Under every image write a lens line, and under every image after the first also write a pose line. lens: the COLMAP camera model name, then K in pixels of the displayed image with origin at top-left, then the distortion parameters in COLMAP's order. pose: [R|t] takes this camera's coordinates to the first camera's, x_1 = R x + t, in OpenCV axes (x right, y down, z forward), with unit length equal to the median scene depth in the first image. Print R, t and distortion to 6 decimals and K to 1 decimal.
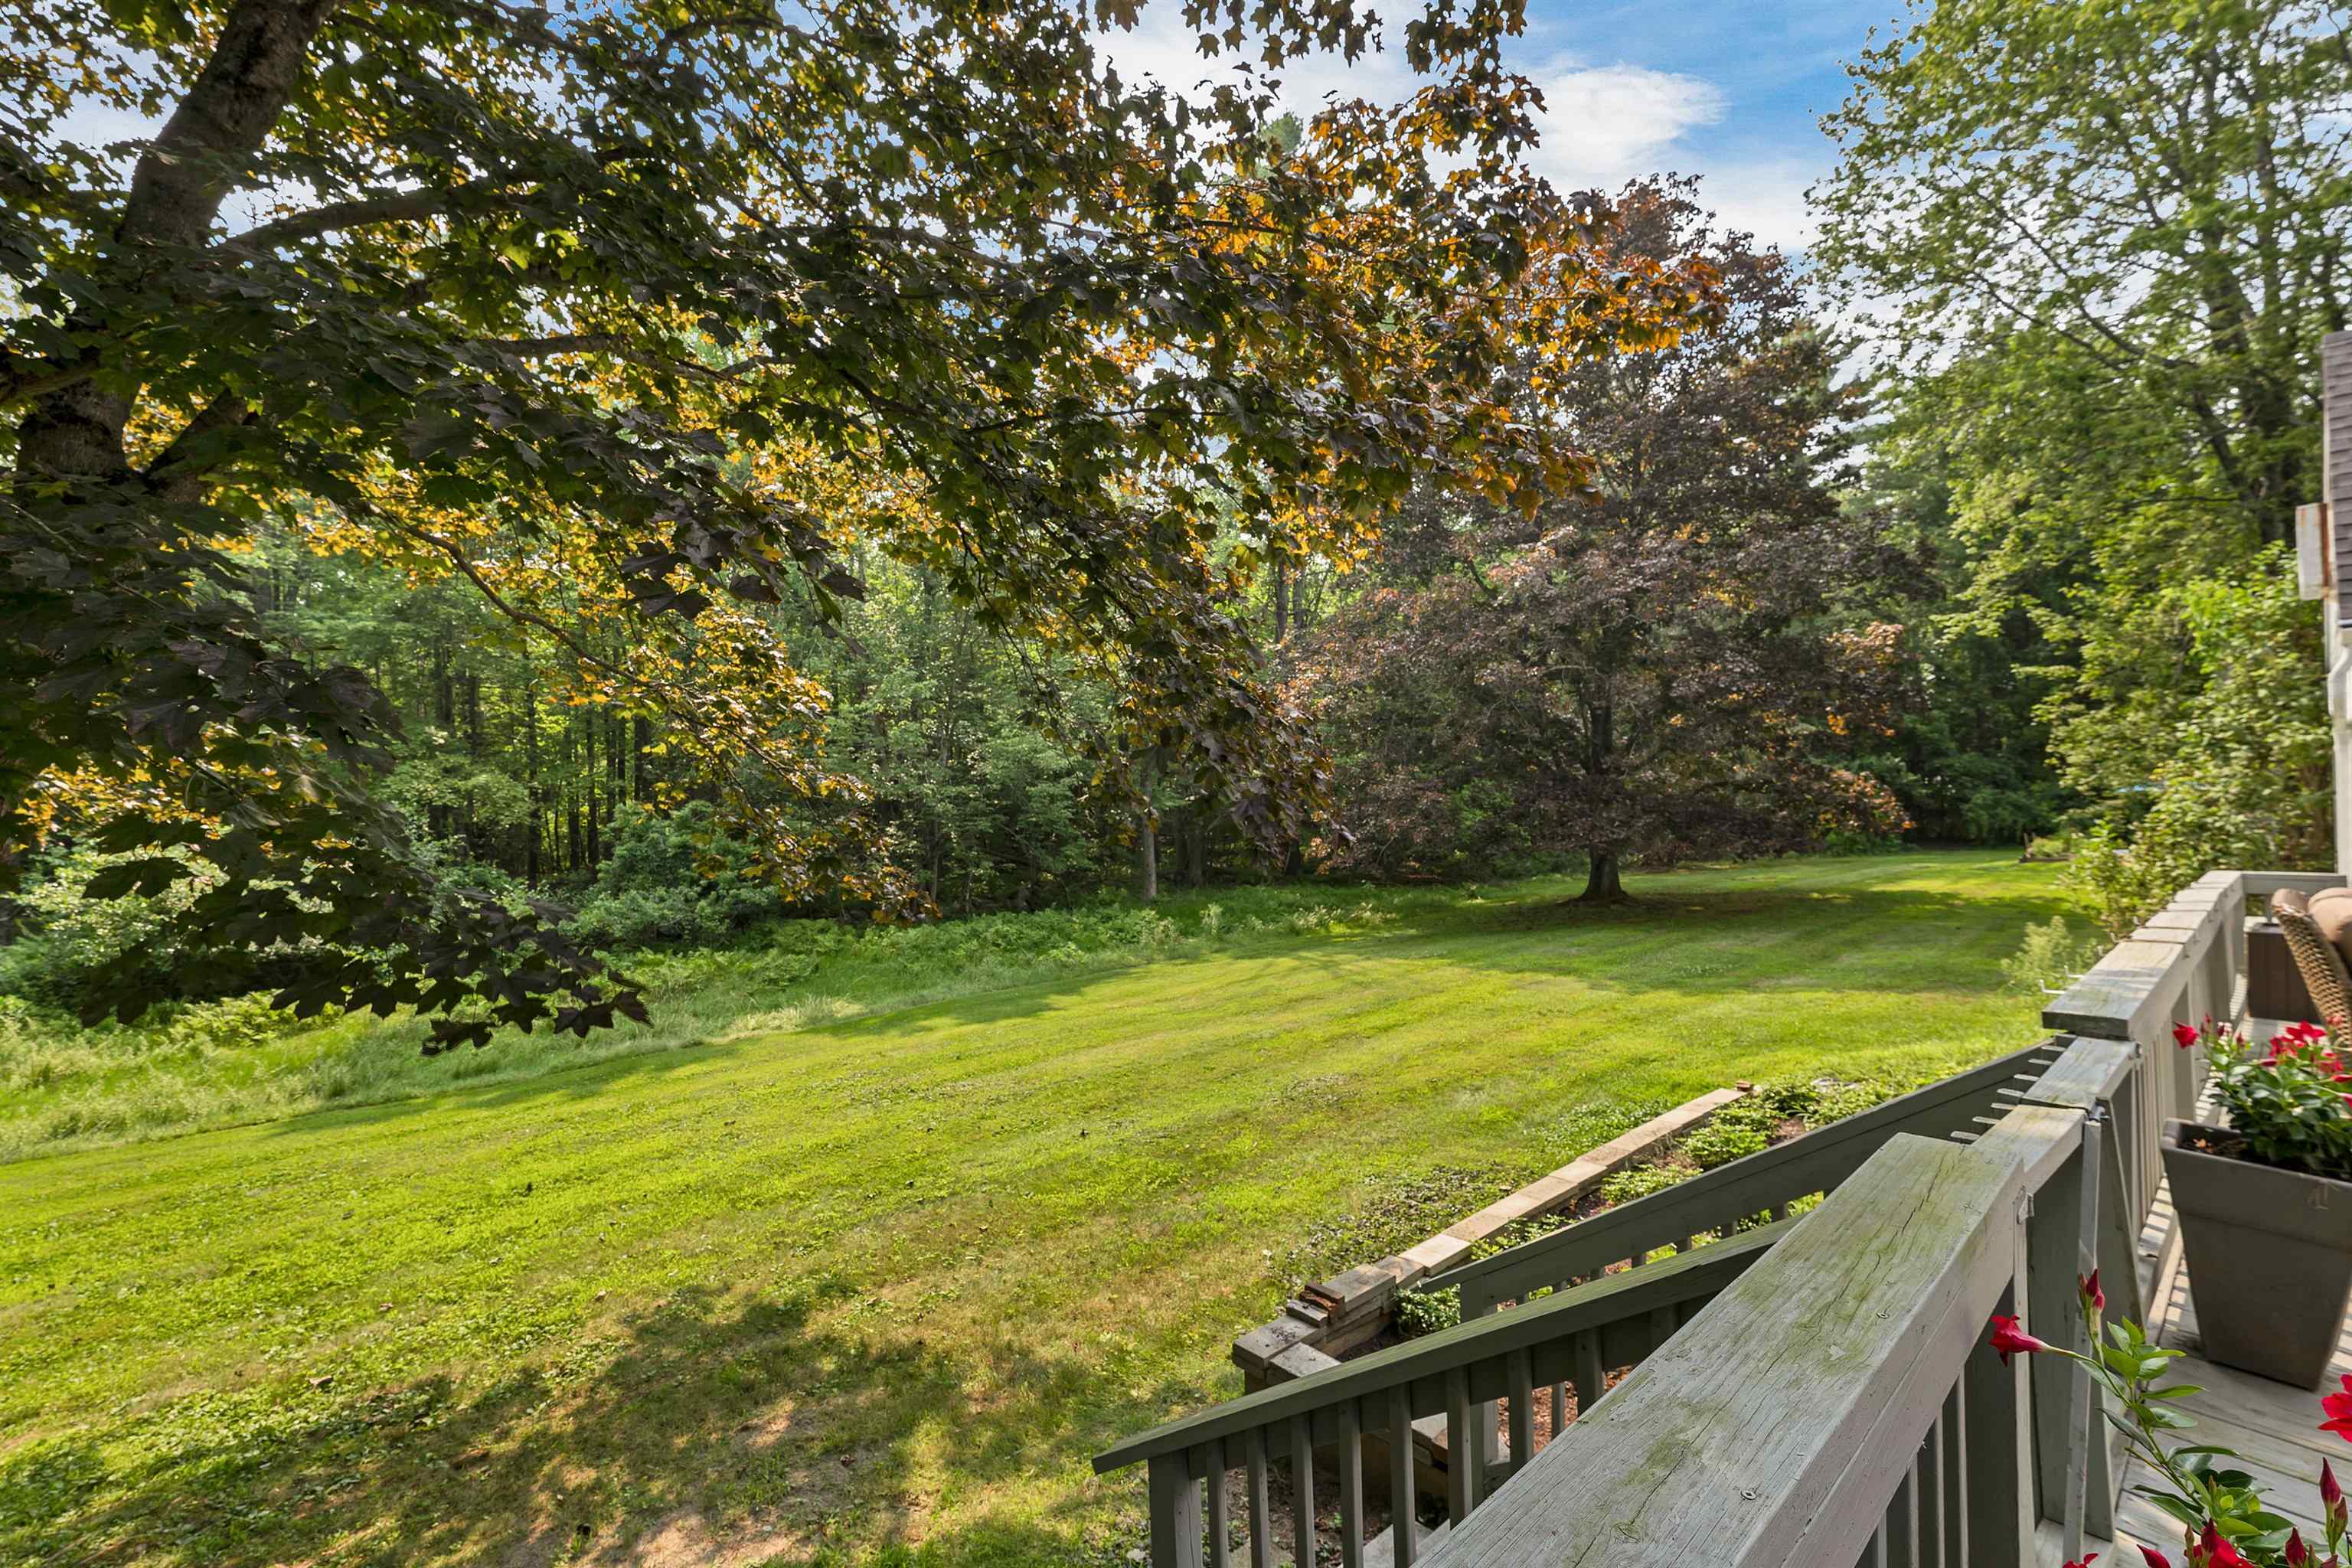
lens RADIAL K [[973.3, 0, 1181.2], [0, 973.3, 797.6], [0, 0, 1]] dist [0.001912, -0.000148]
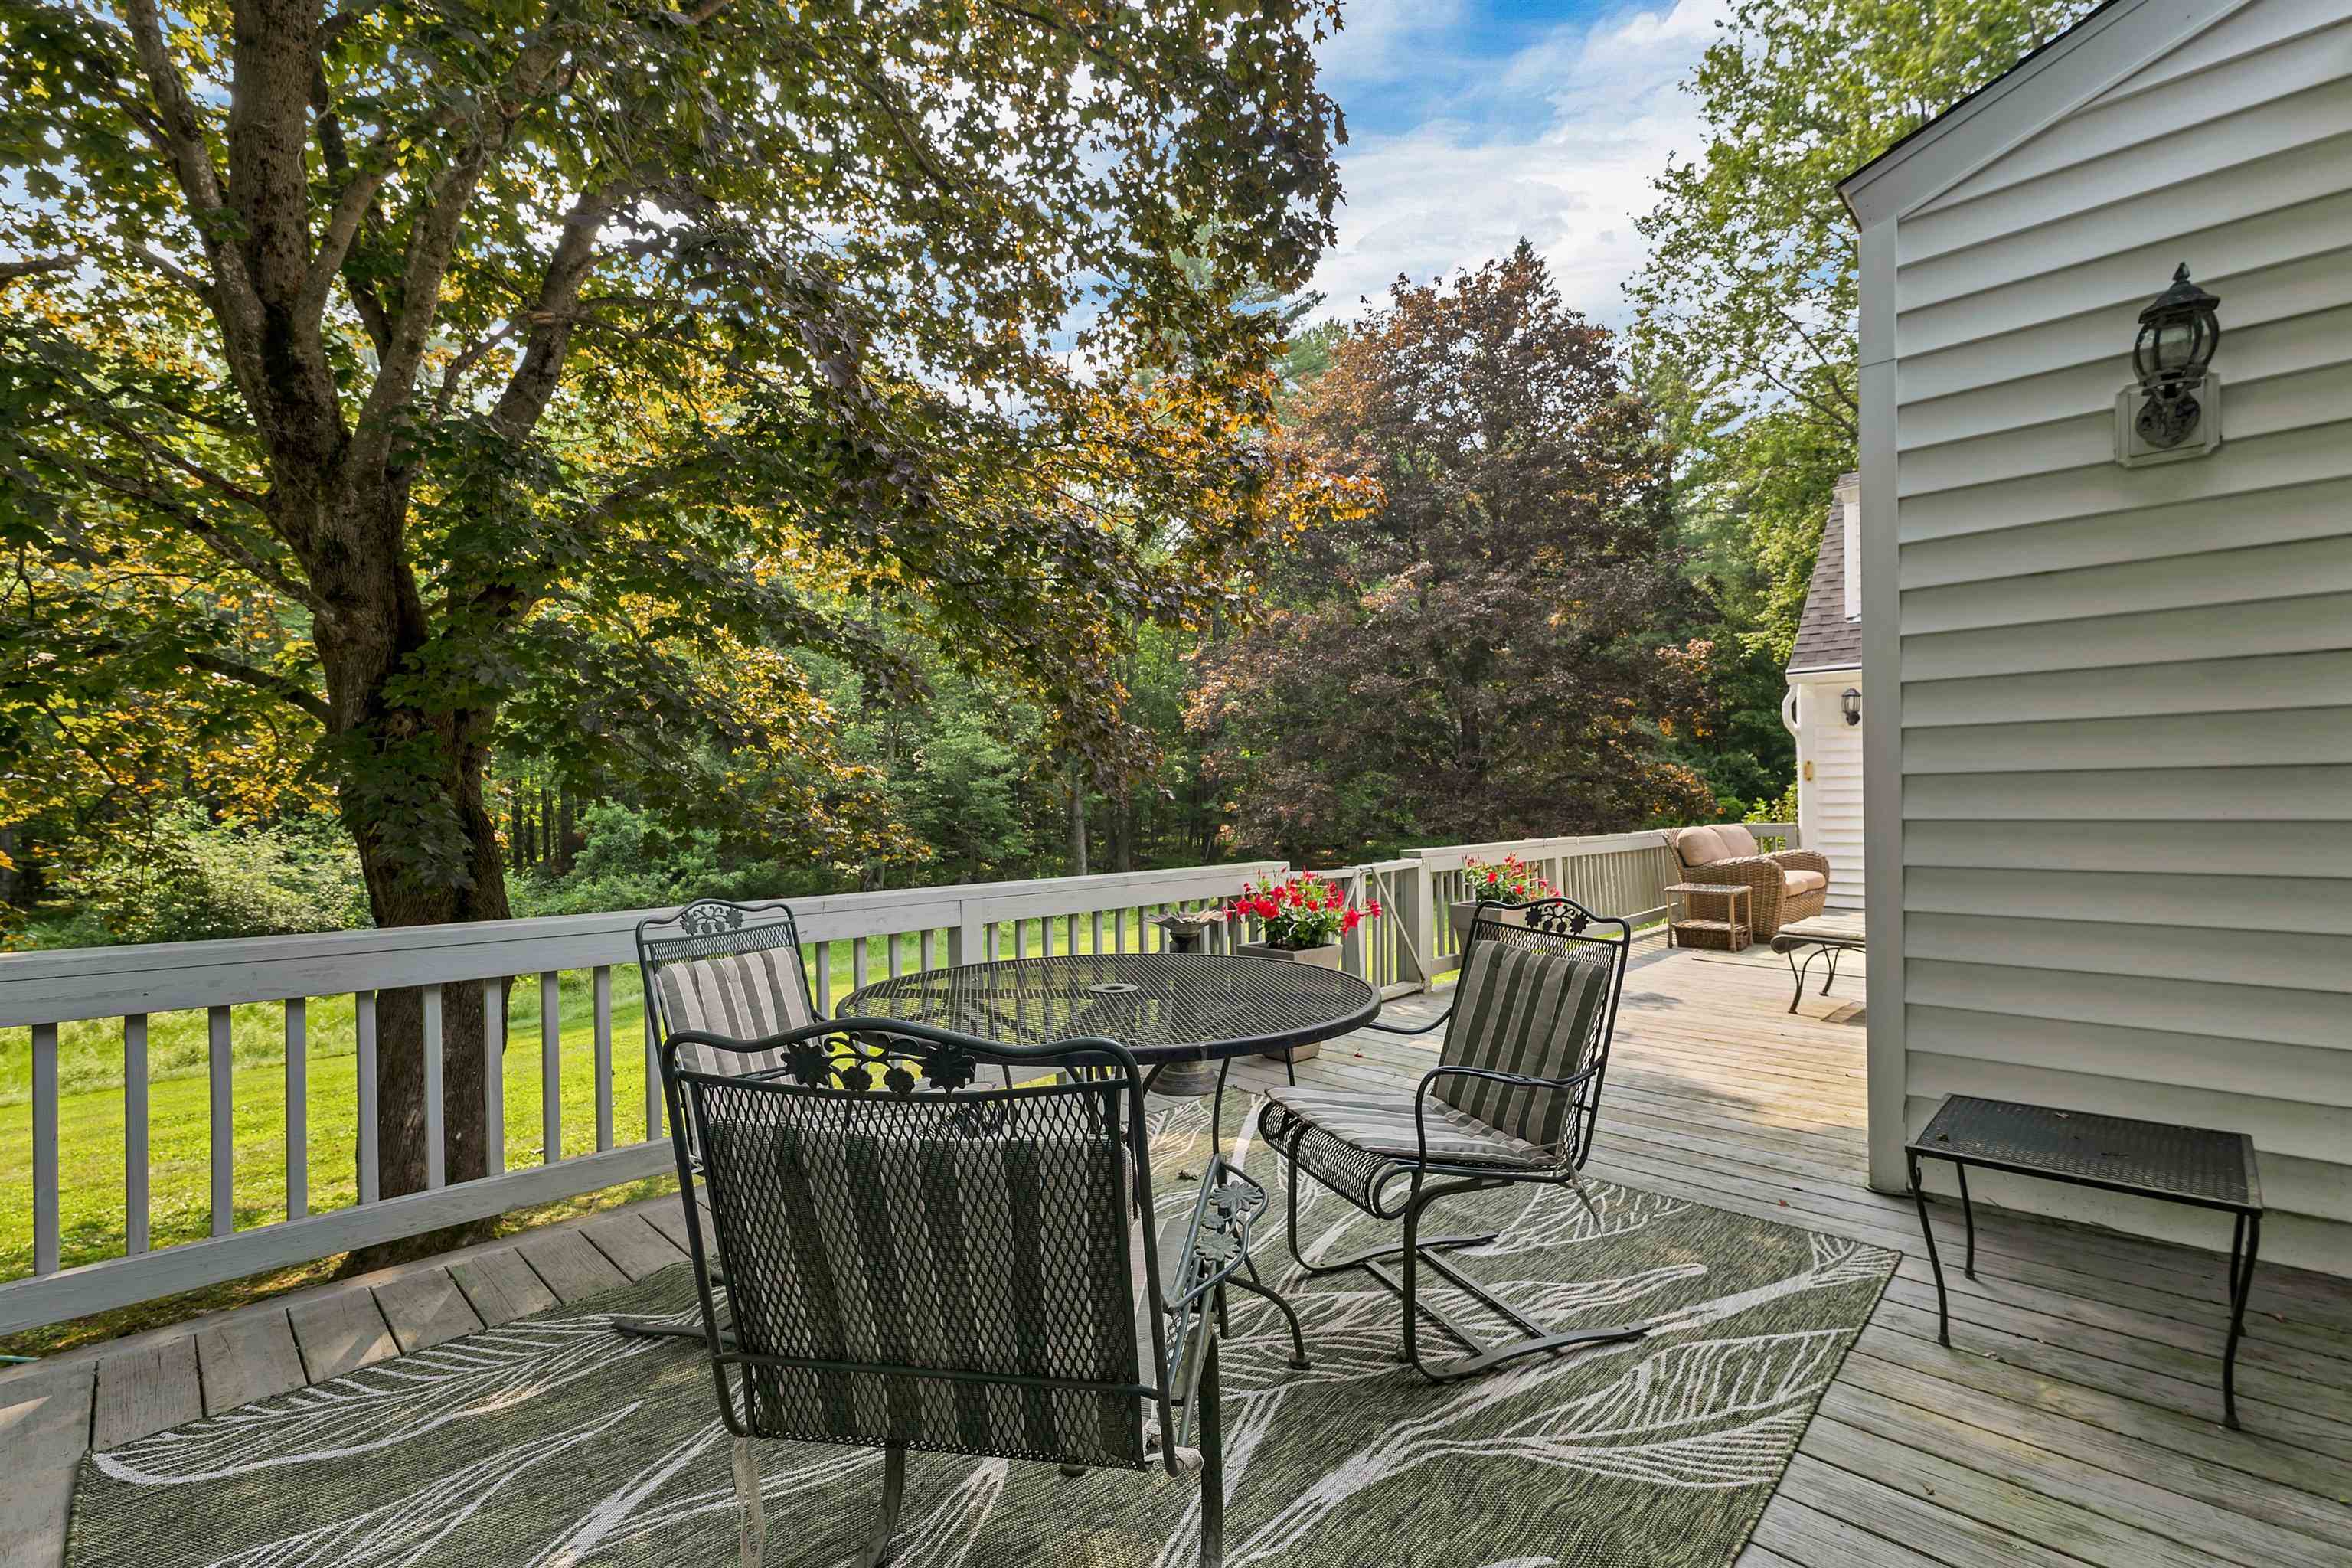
lens RADIAL K [[973.3, 0, 1181.2], [0, 973.3, 797.6], [0, 0, 1]] dist [0.001912, -0.000148]
pose [[0.997833, -0.006091, 0.065515, 0.013599], [0.005919, 0.999979, 0.002811, 0.006458], [-0.065531, -0.002417, 0.997848, -0.153203]]
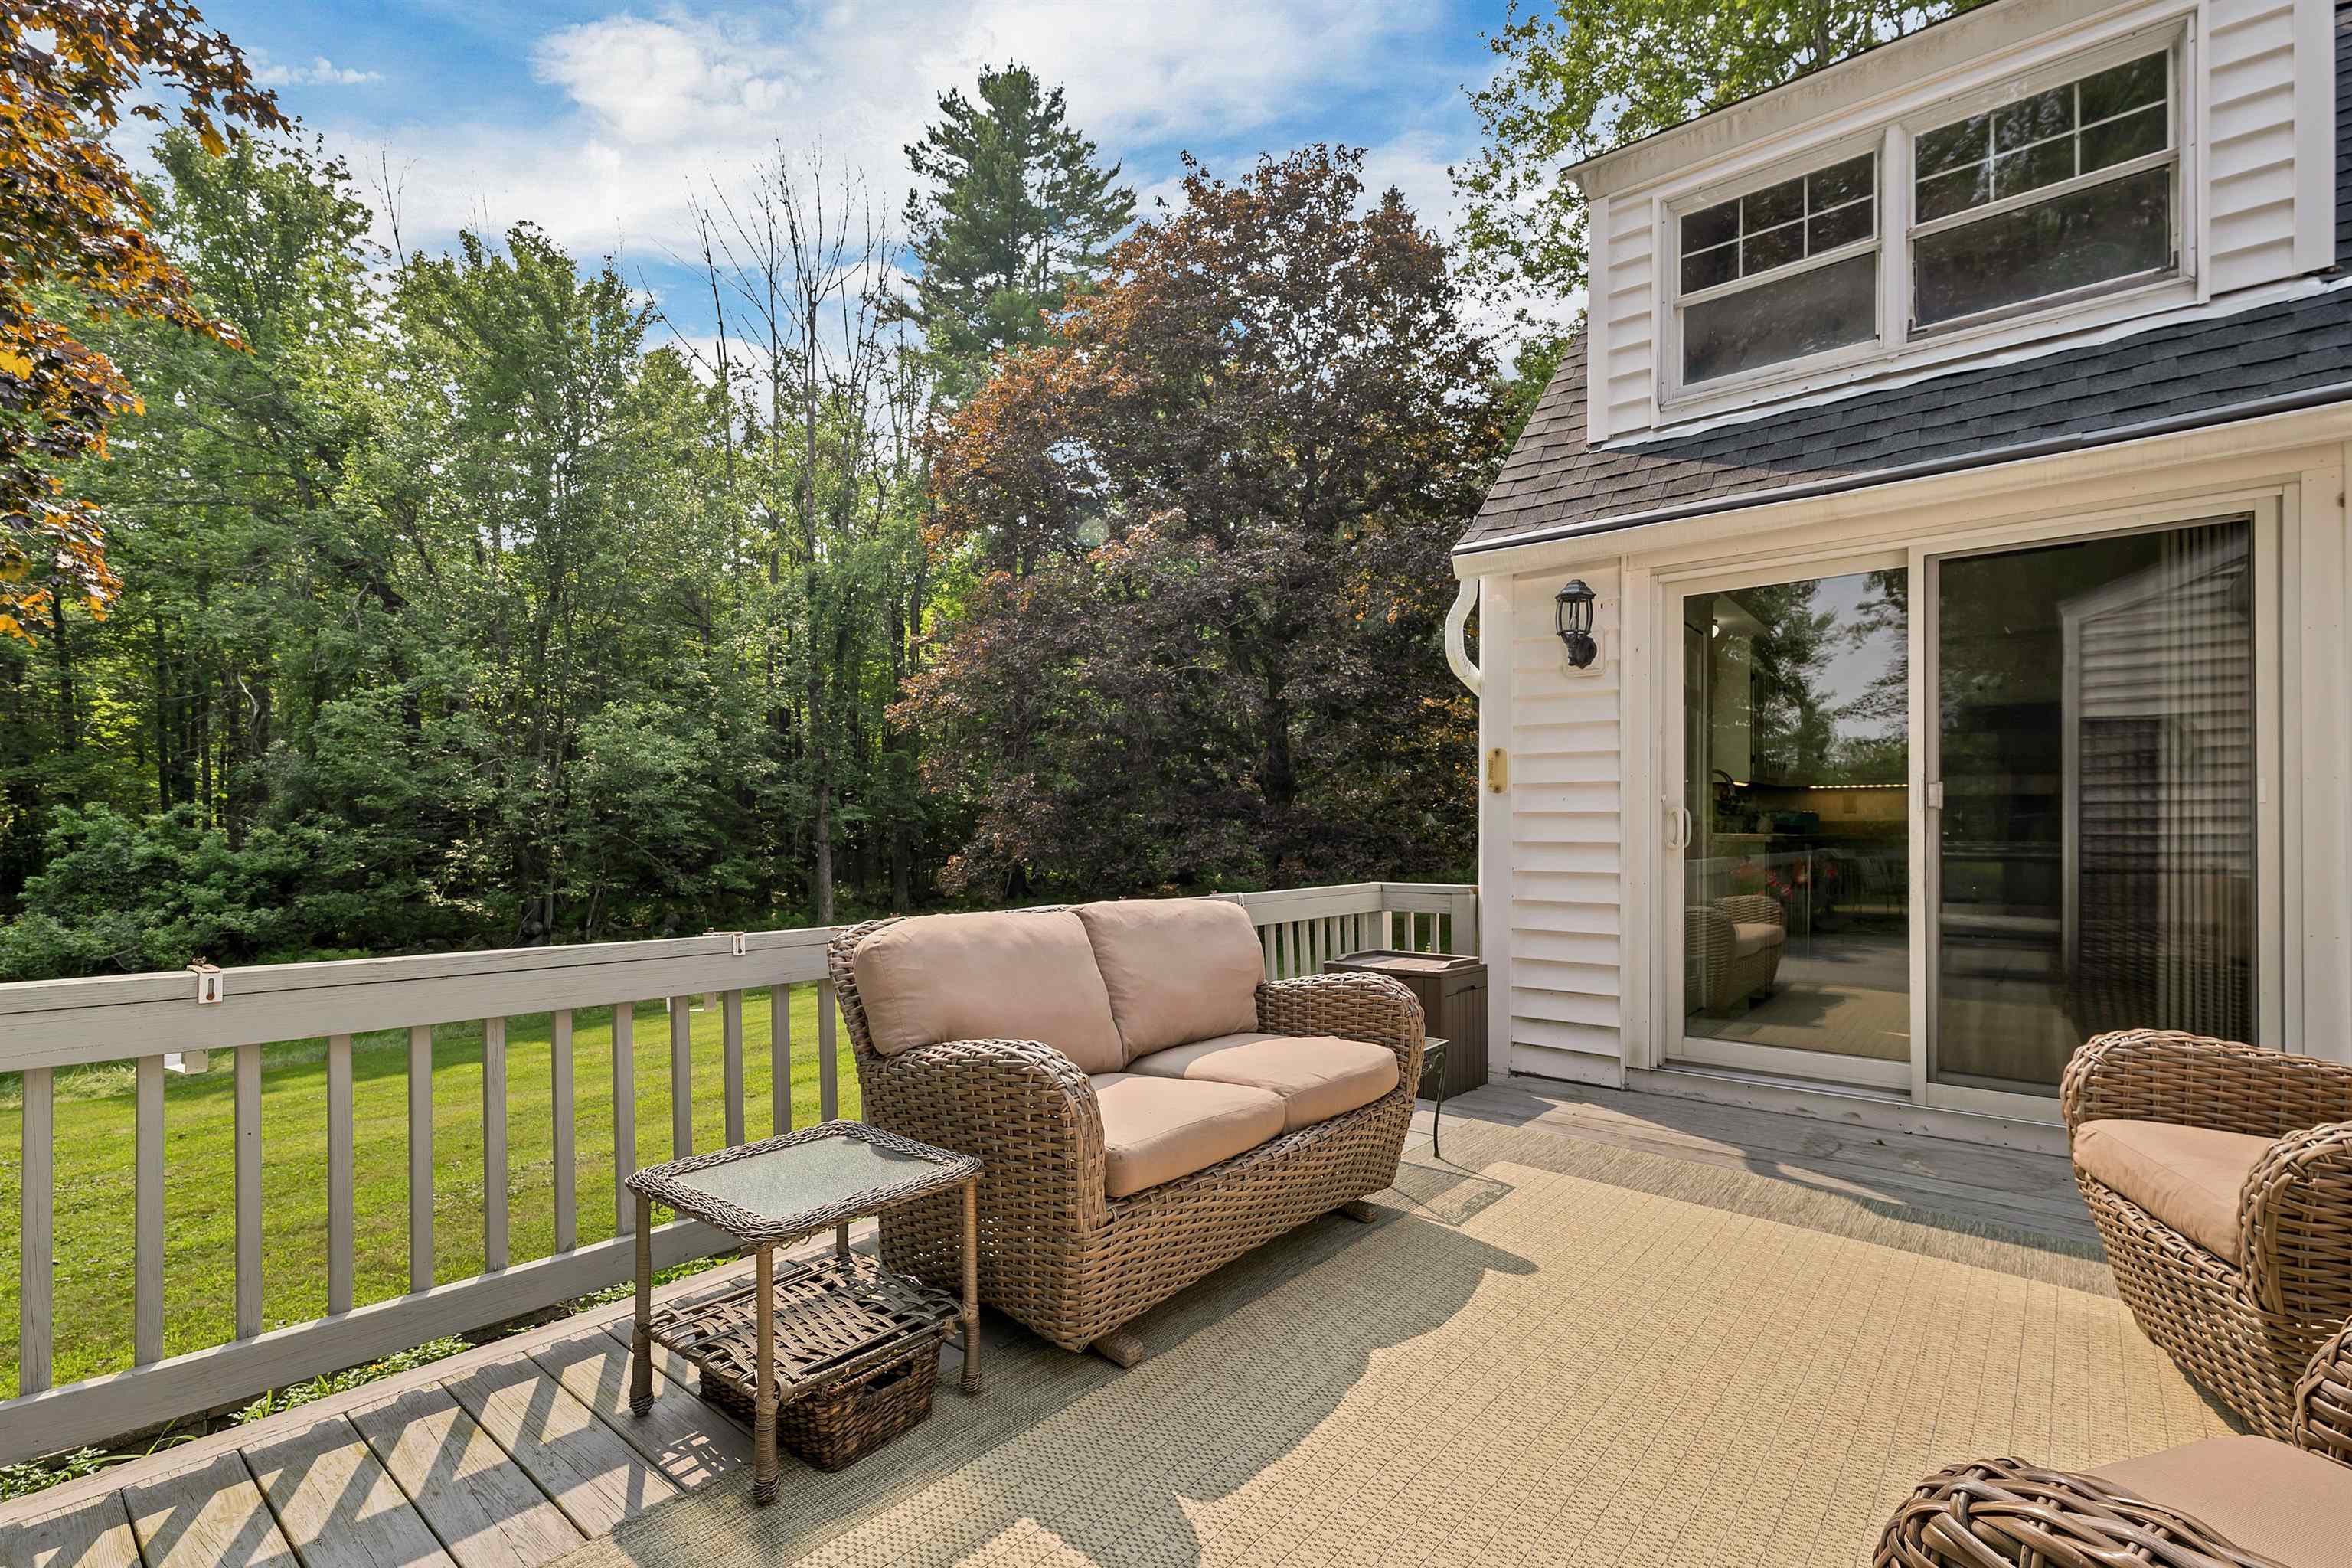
lens RADIAL K [[1009.9, 0, 1165.9], [0, 1009.9, 811.9], [0, 0, 1]] dist [0.002173, 0.000058]
pose [[0.990609, 0.011671, 0.136224, 0.223128], [-0.010963, 0.999922, -0.005945, 0.007075], [-0.136283, 0.004396, 0.990660, 0.066619]]
